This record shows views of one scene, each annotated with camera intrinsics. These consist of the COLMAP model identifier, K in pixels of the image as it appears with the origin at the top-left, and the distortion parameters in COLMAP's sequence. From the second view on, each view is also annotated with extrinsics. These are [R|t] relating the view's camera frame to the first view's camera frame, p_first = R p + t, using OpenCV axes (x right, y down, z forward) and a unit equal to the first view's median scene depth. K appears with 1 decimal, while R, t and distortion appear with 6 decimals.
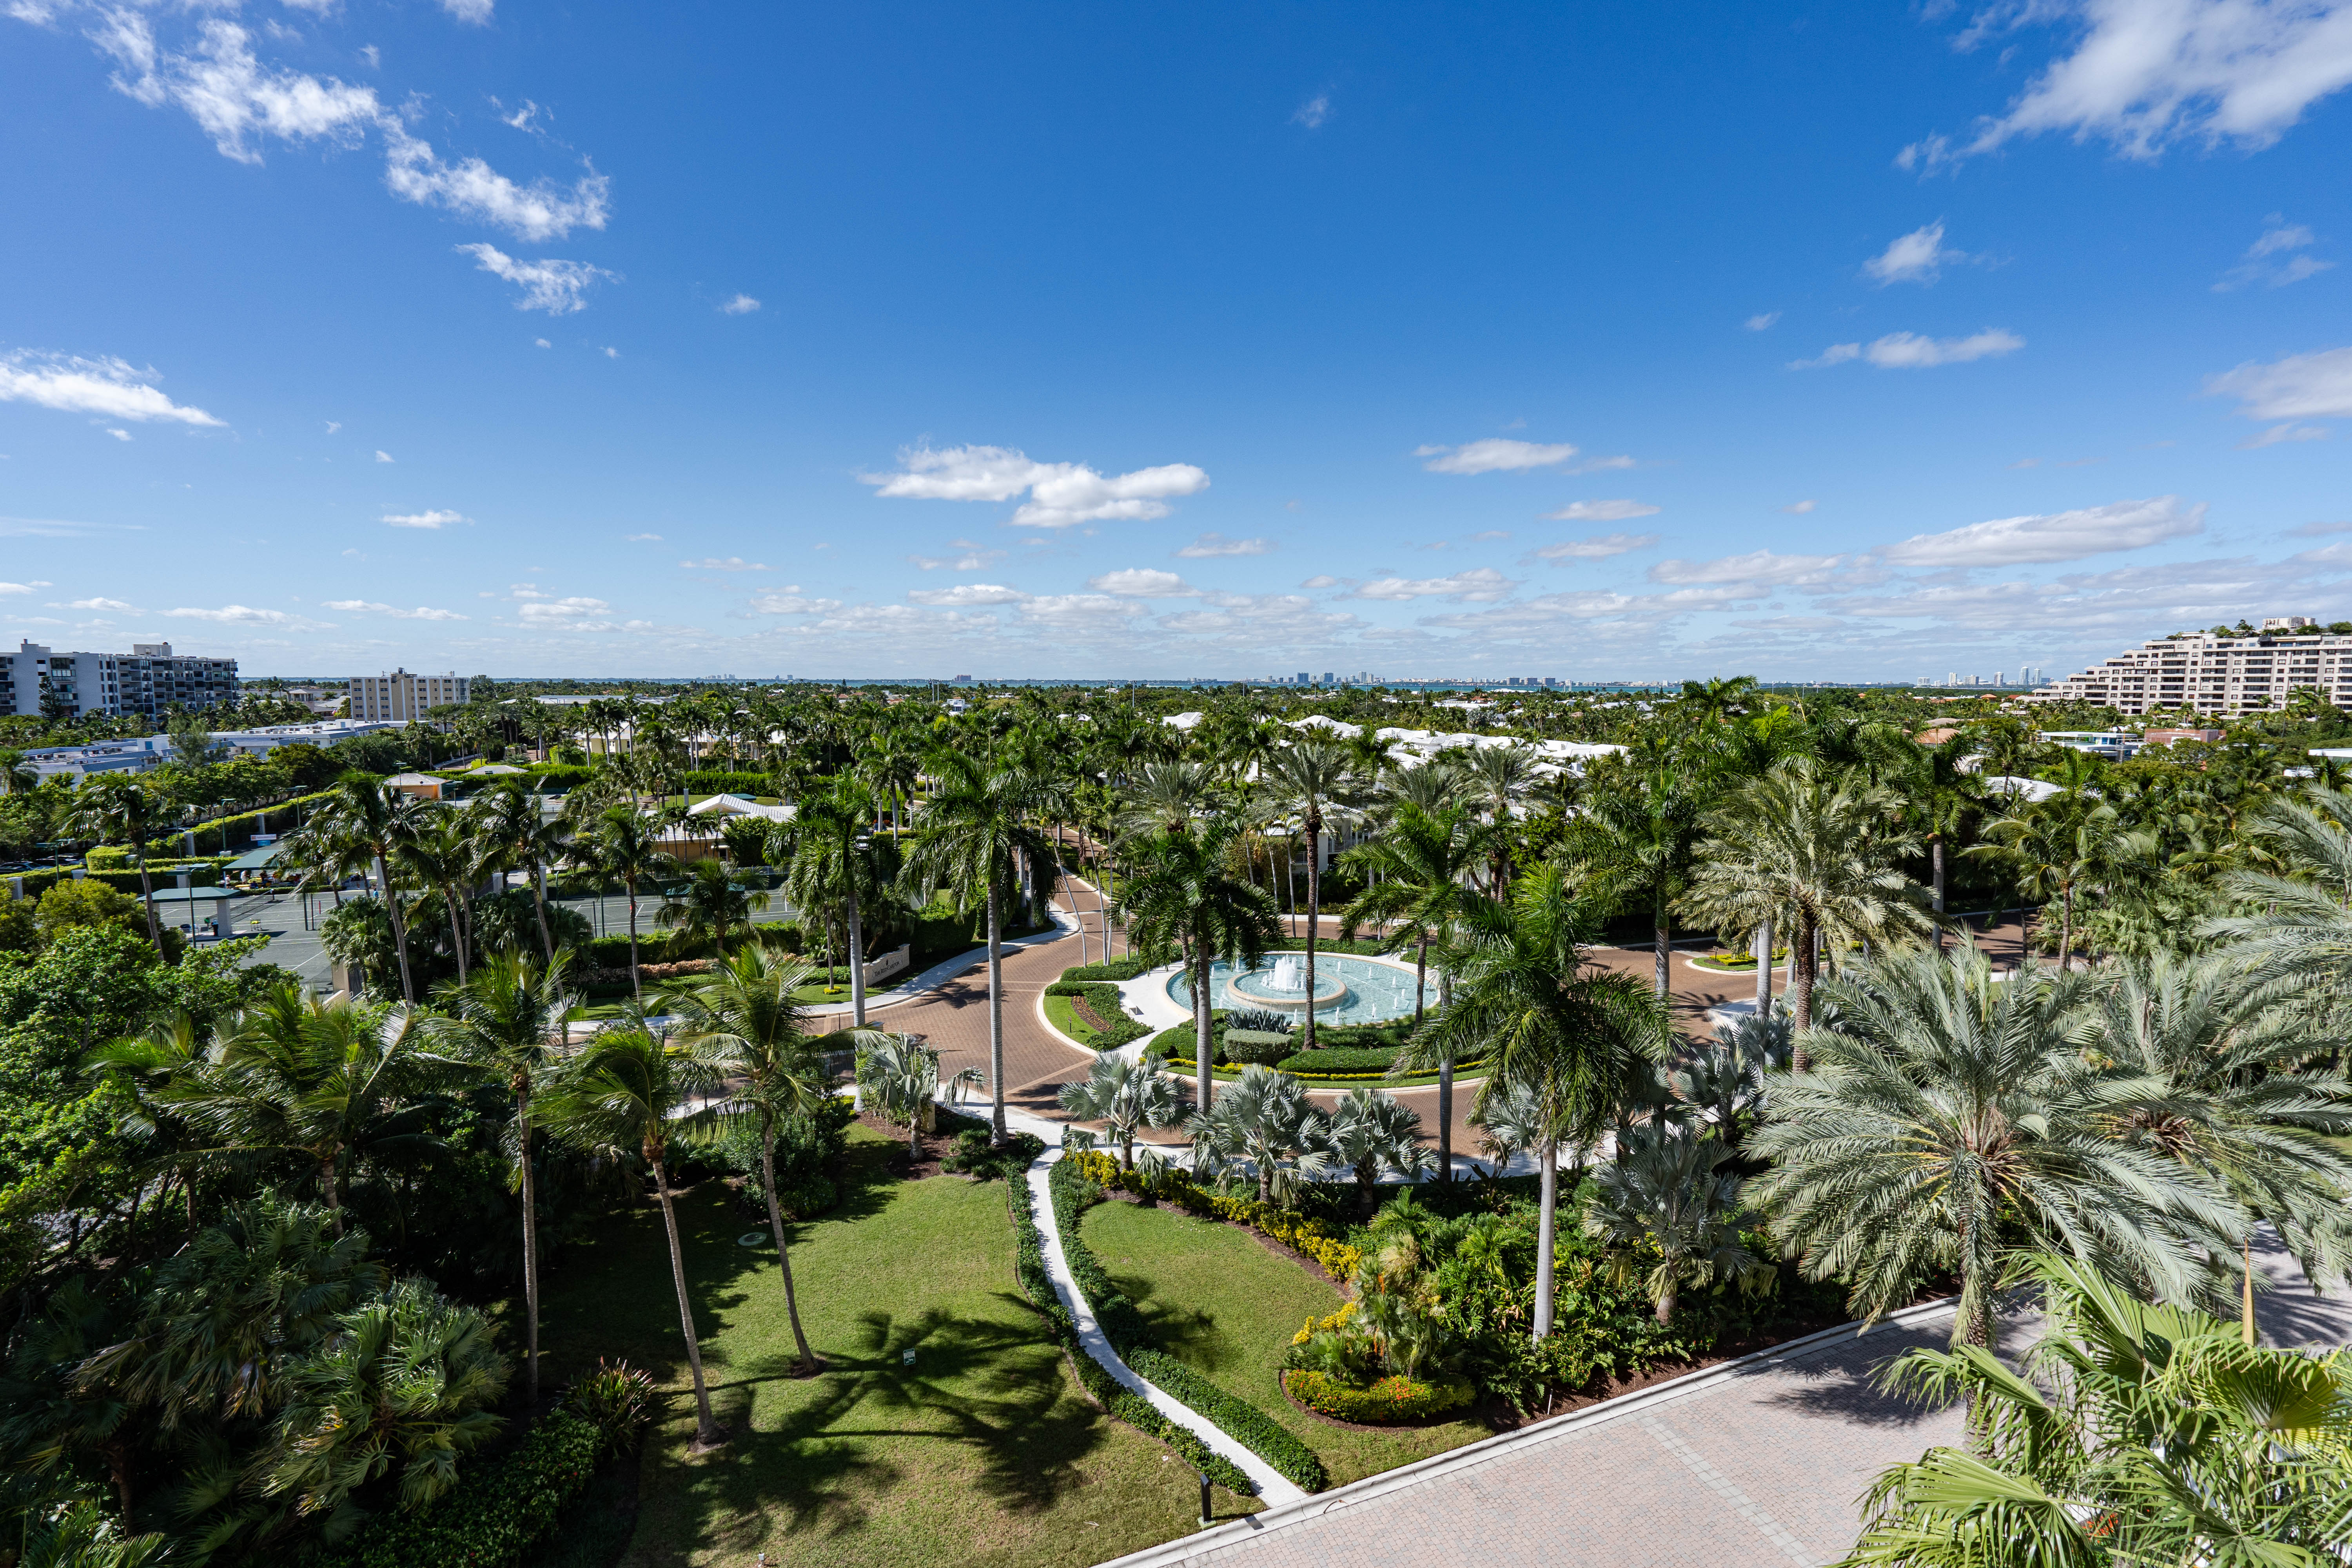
lens RADIAL K [[1053.8, 0, 1185.4], [0, 1053.8, 797.2], [0, 0, 1]] dist [-0.003565, 0.001291]
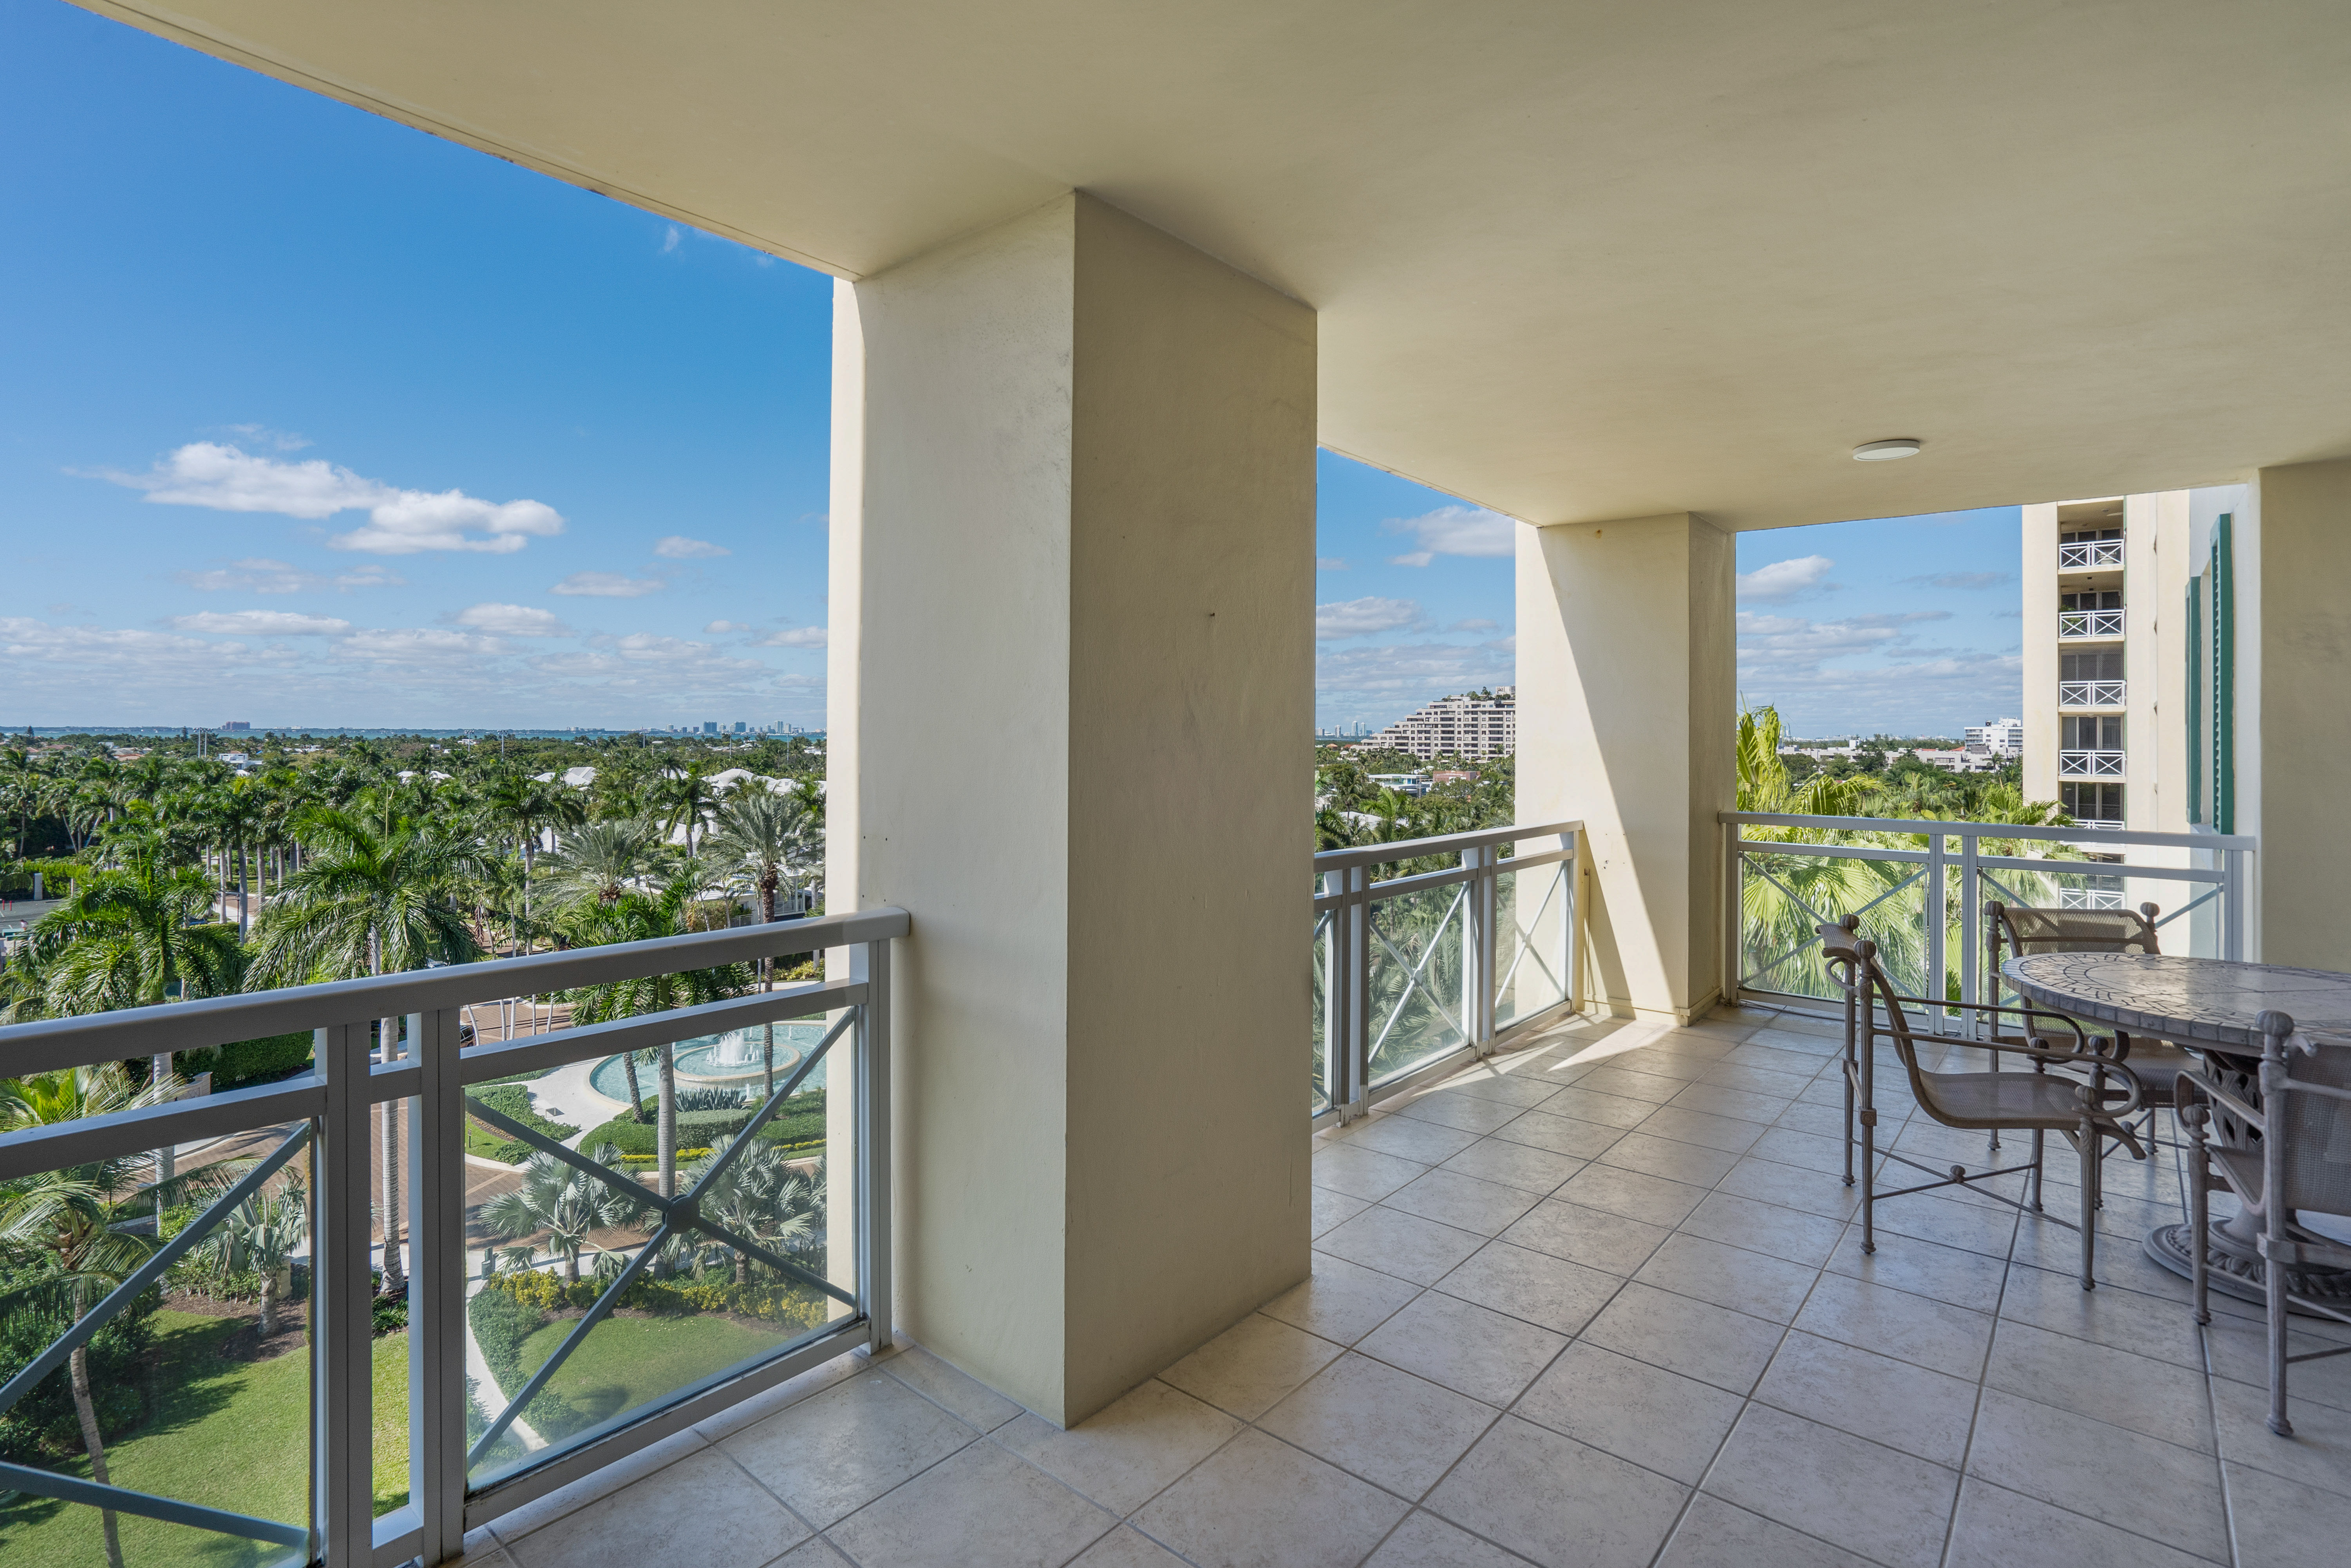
lens RADIAL K [[1155.2, 0, 1125.0], [0, 1155.2, 728.5], [0, 0, 1]] dist [0.002491, 0.001525]
pose [[0.890560, 0.003893, 0.454849, -0.063553], [0.046803, 0.993872, -0.100144, 0.007620], [-0.452452, 0.110472, 0.884920, -0.086551]]
